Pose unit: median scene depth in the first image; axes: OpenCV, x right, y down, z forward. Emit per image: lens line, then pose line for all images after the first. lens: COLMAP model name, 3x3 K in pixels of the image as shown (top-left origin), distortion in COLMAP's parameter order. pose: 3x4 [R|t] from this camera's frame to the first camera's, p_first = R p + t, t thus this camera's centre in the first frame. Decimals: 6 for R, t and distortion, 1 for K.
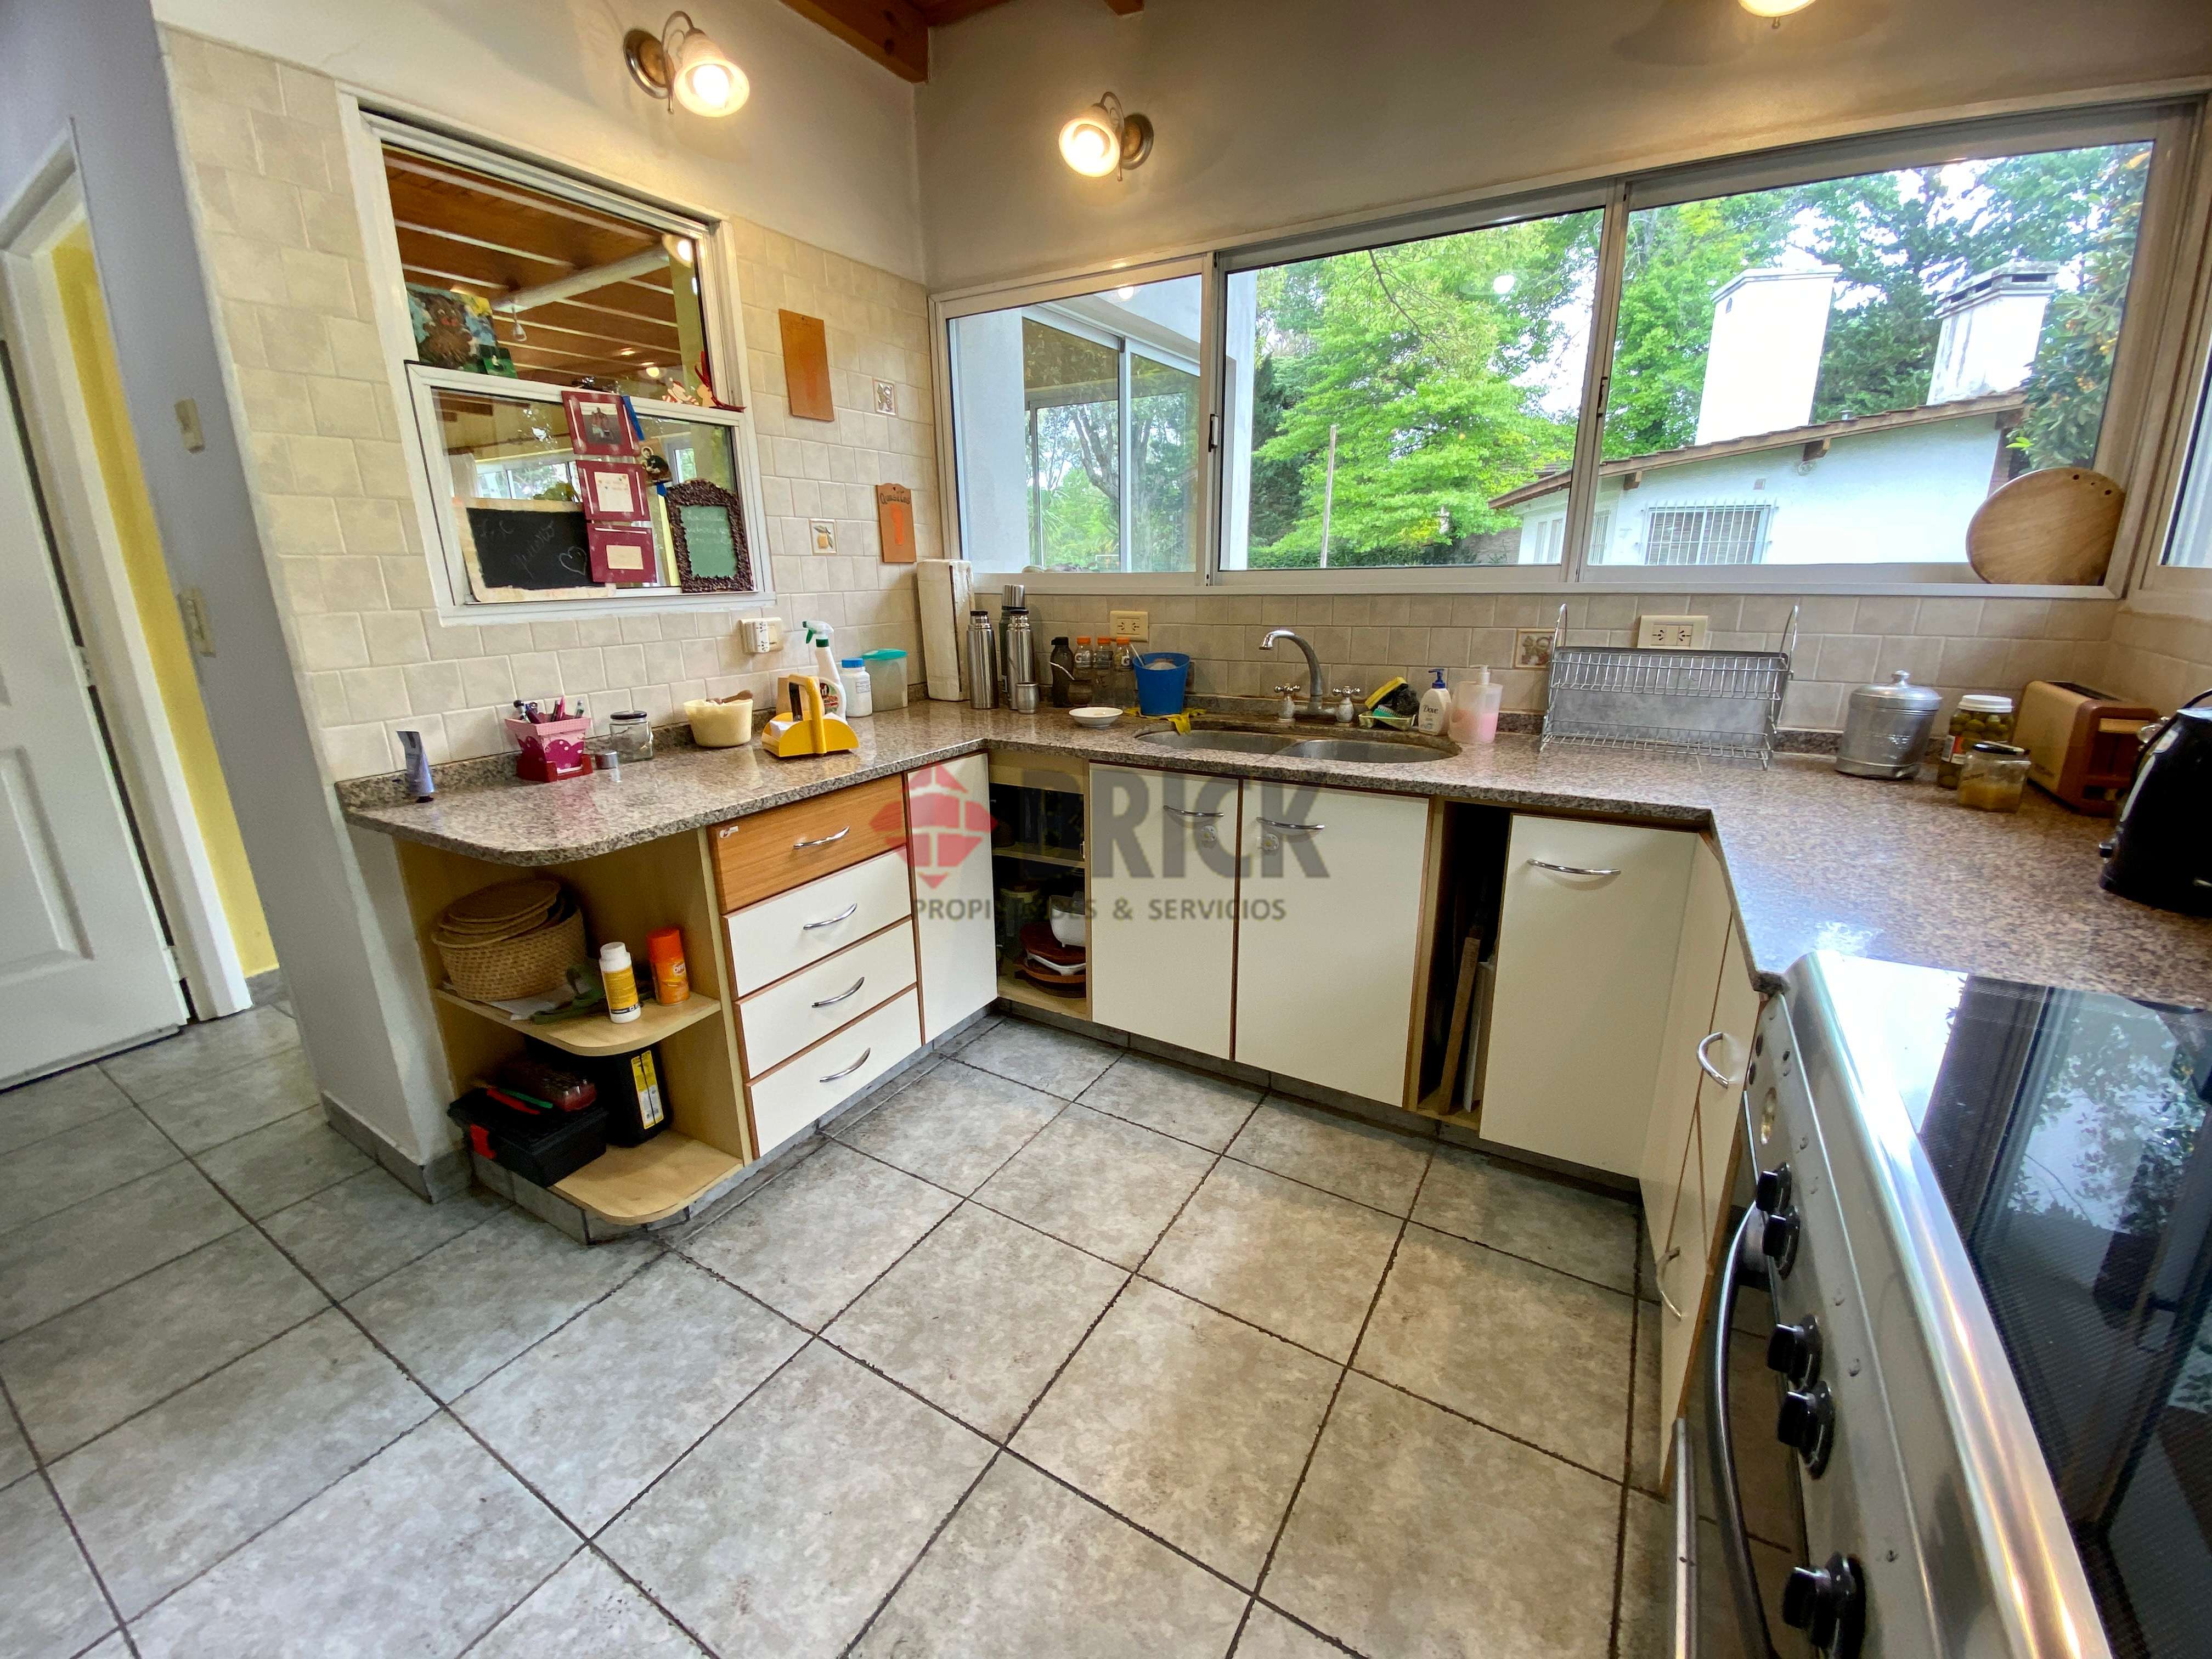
lens RADIAL K [[872.9, 0, 1100.1], [0, 872.9, 834.1], [0, 0, 1]] dist [0.016968, -0.020457]
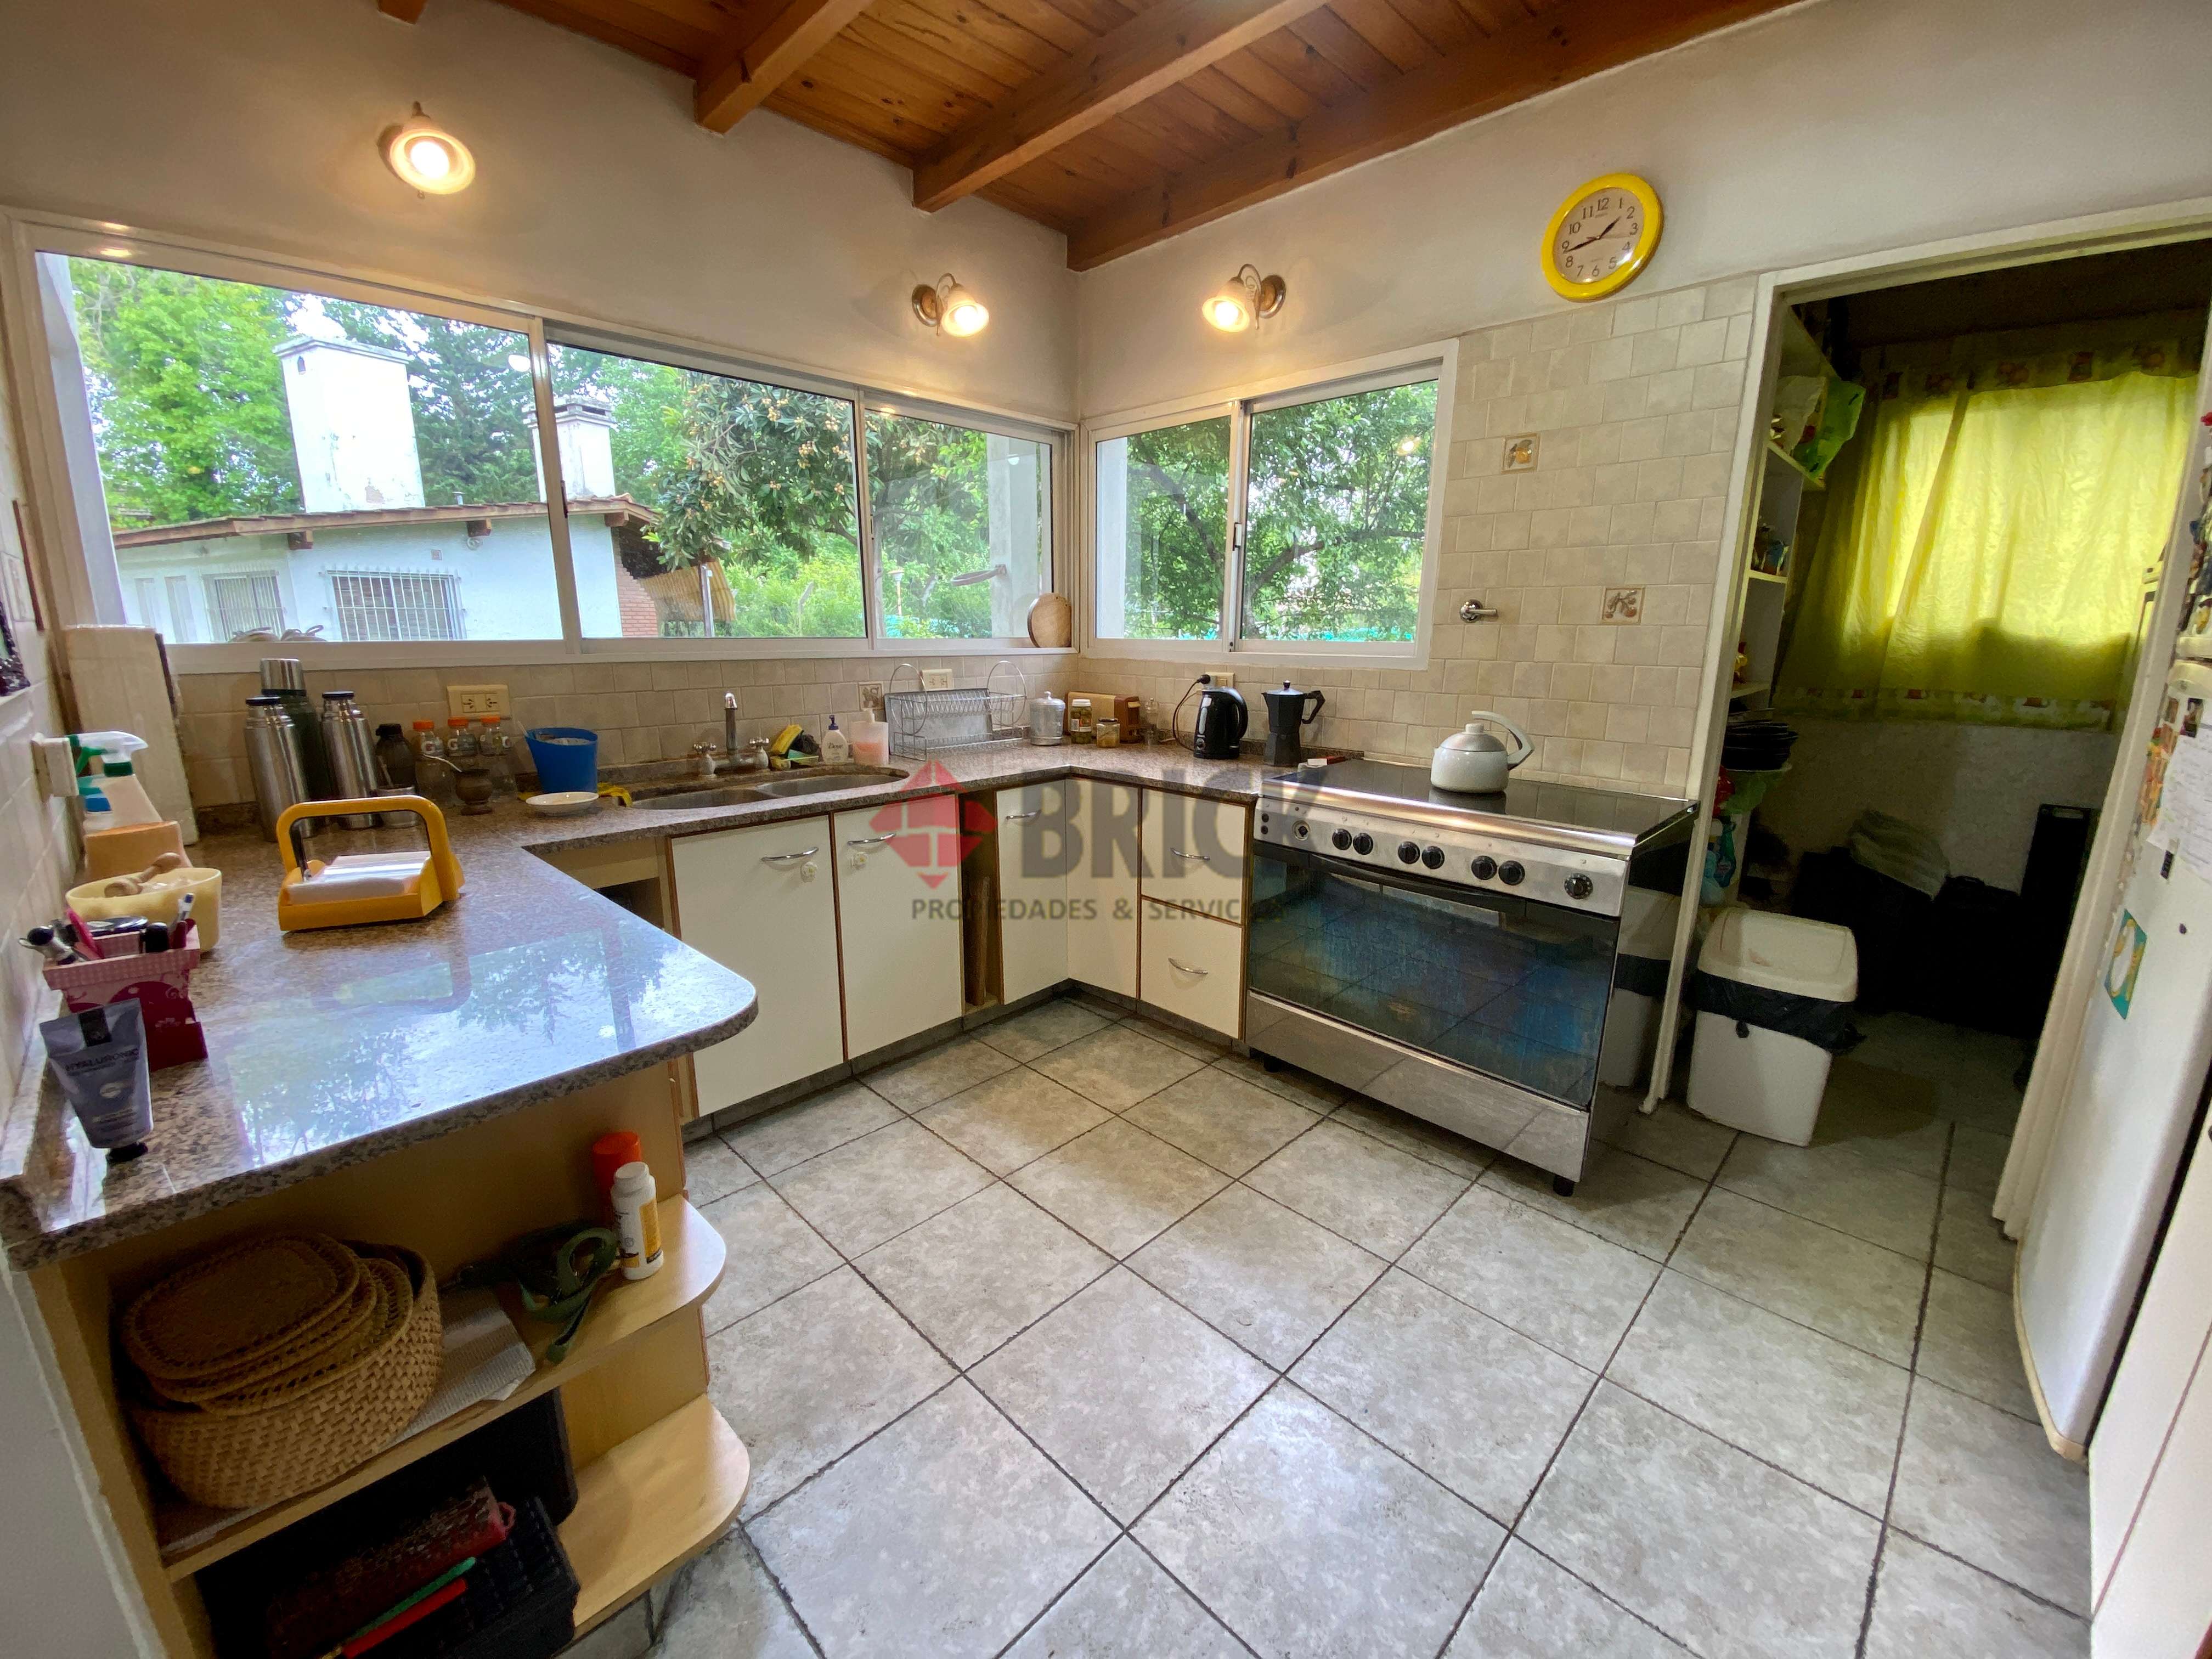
lens RADIAL K [[872.9, 0, 1100.1], [0, 872.9, 834.1], [0, 0, 1]] dist [0.016968, -0.020457]
pose [[0.249123, -0.206506, 0.946199, -0.868585], [0.272601, 0.952453, 0.136098, -0.097113], [-0.929315, 0.224030, 0.293571, 0.313988]]
